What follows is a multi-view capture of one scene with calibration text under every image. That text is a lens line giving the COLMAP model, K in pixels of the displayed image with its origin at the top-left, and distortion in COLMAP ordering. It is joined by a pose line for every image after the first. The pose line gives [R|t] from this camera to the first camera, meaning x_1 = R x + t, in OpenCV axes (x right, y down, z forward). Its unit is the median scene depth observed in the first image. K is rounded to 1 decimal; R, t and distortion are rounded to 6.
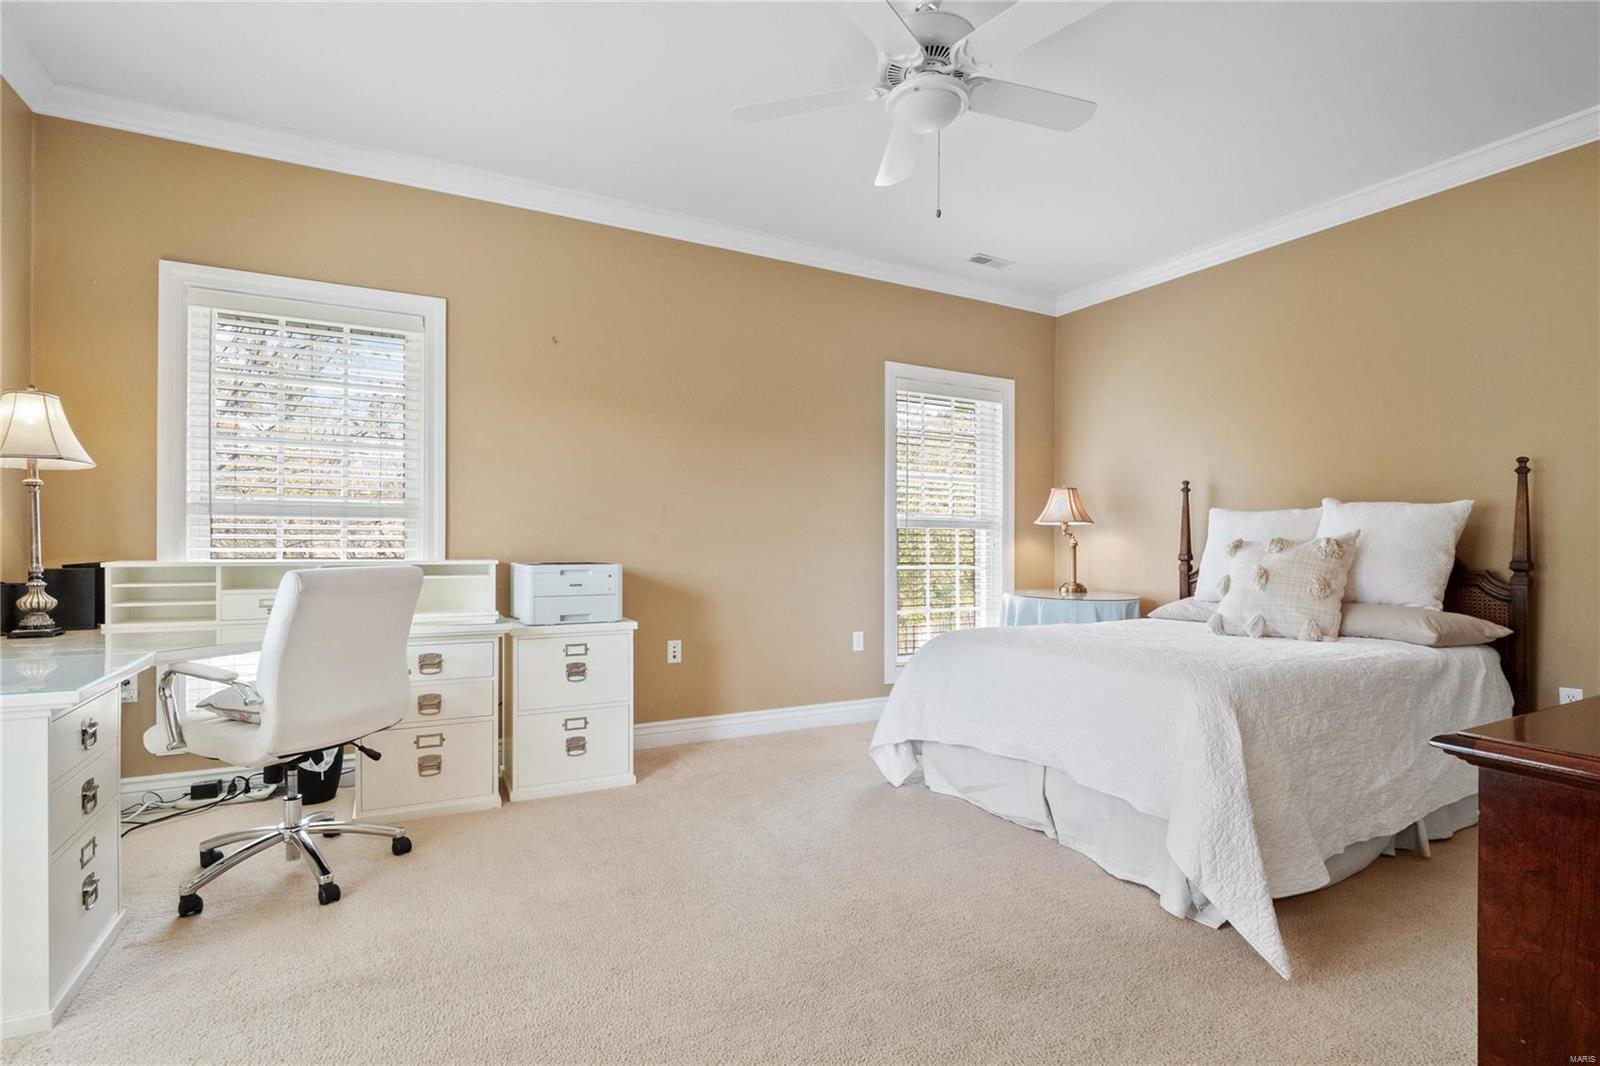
lens RADIAL K [[759.6, 0, 801.2], [0, 759.6, 539.3], [0, 0, 1]] dist [-0.013486, -0.003253]
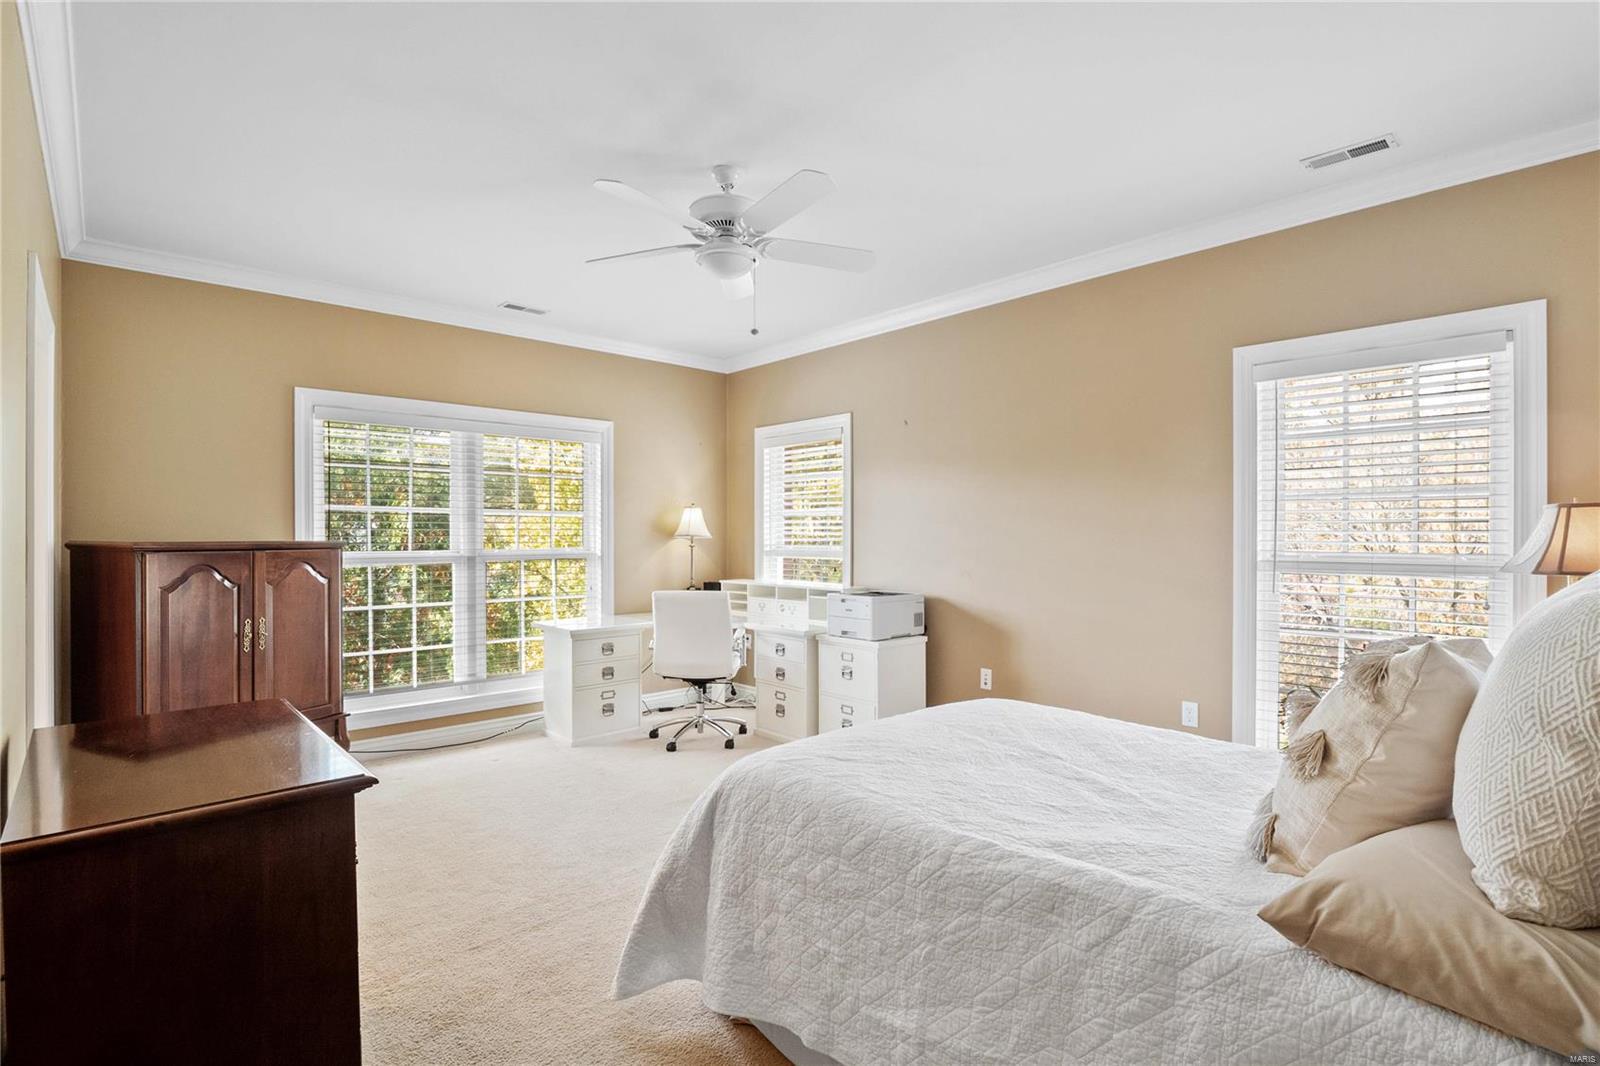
lens RADIAL K [[759.6, 0, 802.2], [0, 759.6, 537.4], [0, 0, 1]] dist [-0.013486, -0.003253]
pose [[0.245579, -0.006201, -0.969357, 1.034389], [0.003466, 0.999979, -0.005519, -0.065573], [0.969370, -0.002004, 0.245596, 0.578631]]
